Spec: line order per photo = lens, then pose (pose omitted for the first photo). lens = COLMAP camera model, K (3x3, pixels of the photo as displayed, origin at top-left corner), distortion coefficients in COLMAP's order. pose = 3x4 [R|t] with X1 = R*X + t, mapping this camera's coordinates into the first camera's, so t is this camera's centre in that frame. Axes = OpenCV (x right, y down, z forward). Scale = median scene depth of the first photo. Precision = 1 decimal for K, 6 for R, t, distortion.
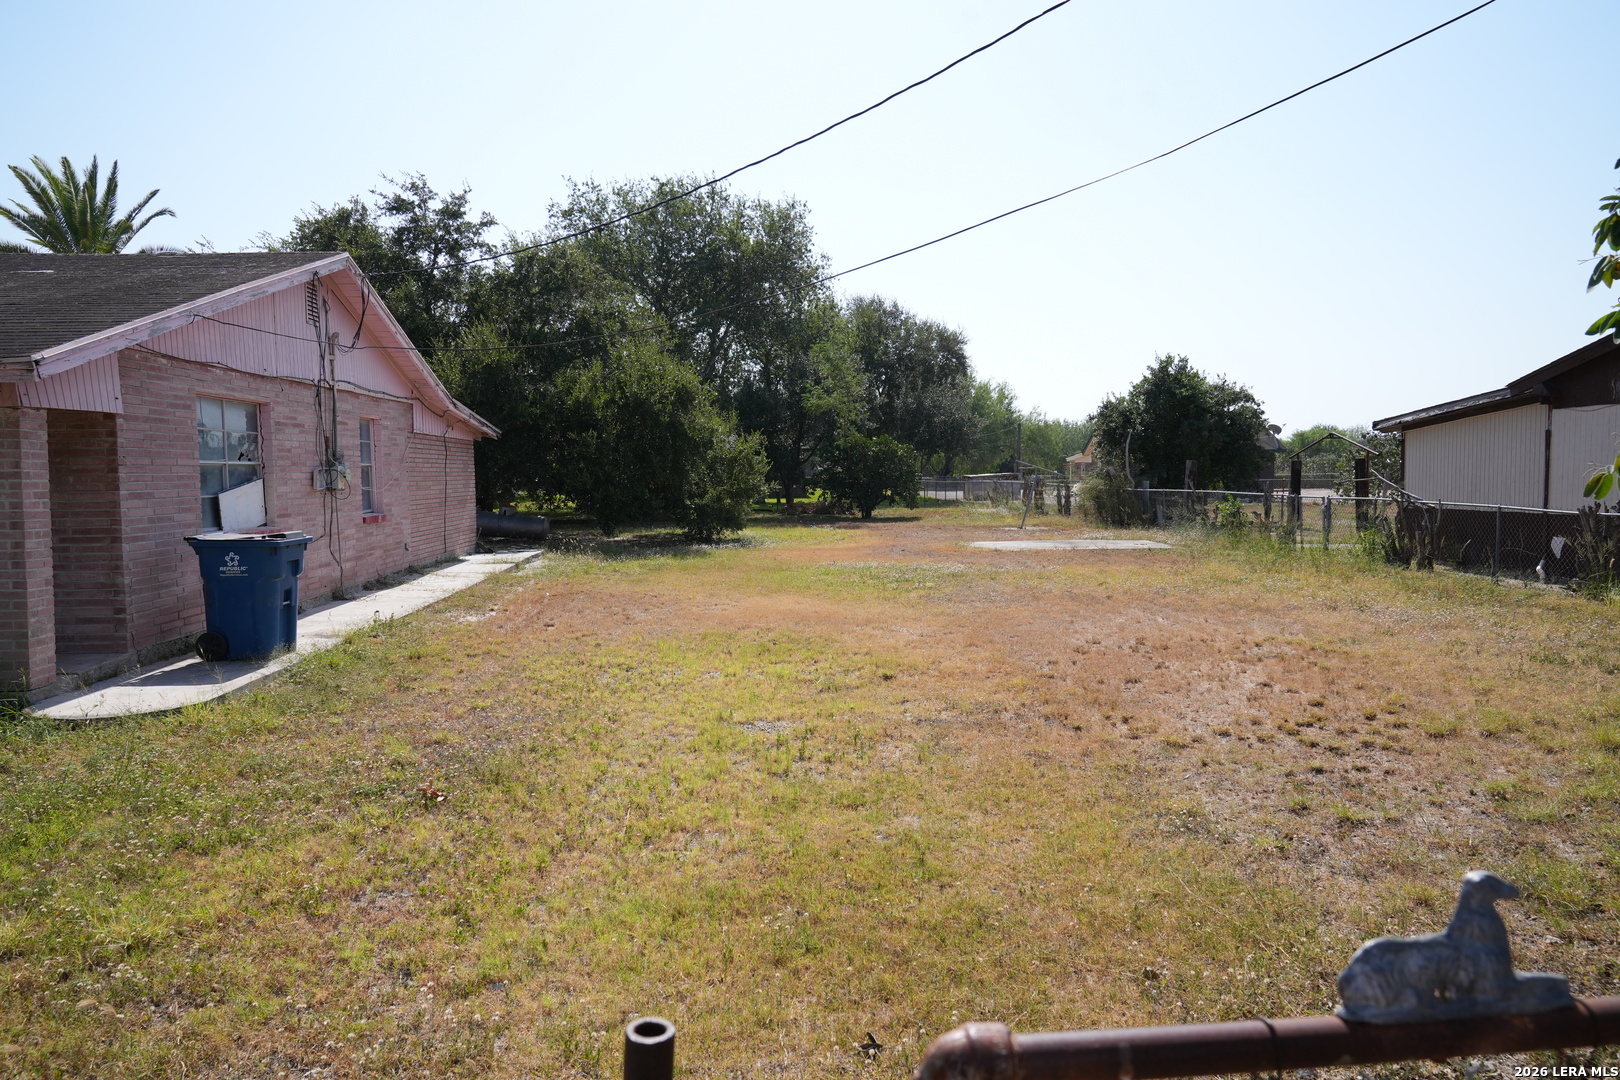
lens RADIAL K [[1089.0, 0, 809.0], [0, 1089.0, 546.8], [0, 0, 1]] dist [-0.039925, 0.028102]
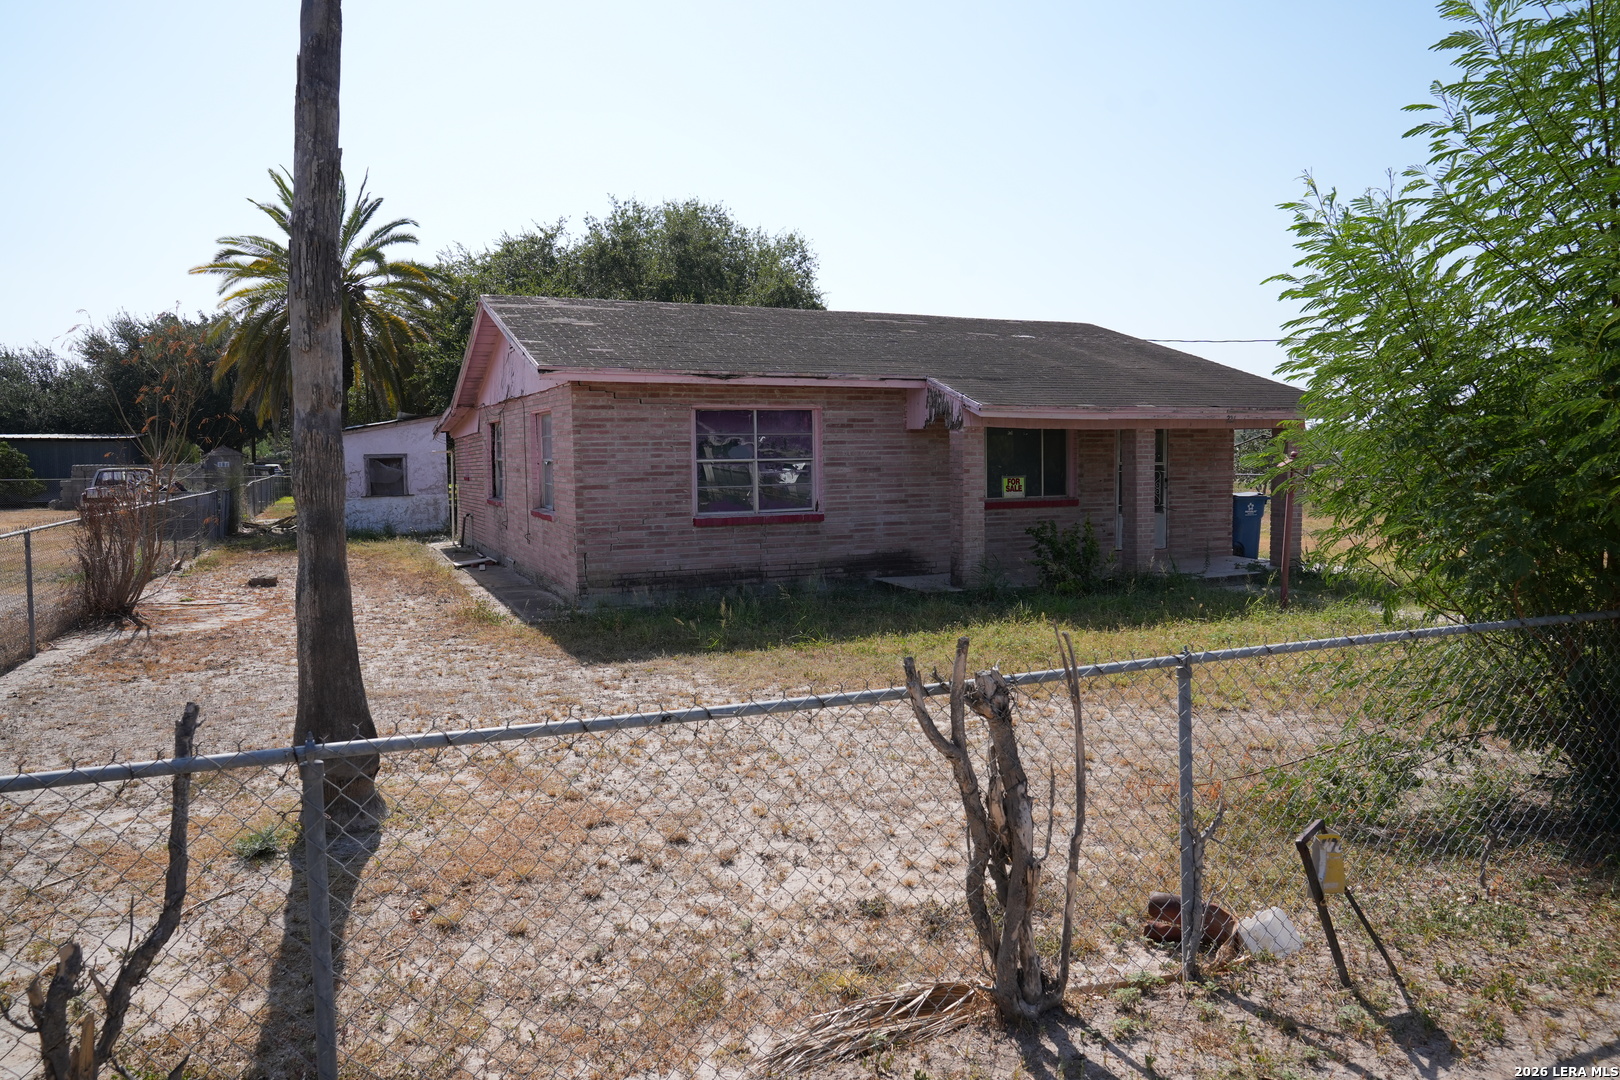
lens RADIAL K [[1089.0, 0, 809.0], [0, 1089.0, 546.8], [0, 0, 1]] dist [-0.039925, 0.028102]
pose [[0.941588, -0.028455, 0.335562, -1.919639], [0.026923, 0.999595, 0.009216, 0.044055], [-0.335689, 0.000357, 0.941973, -0.534572]]
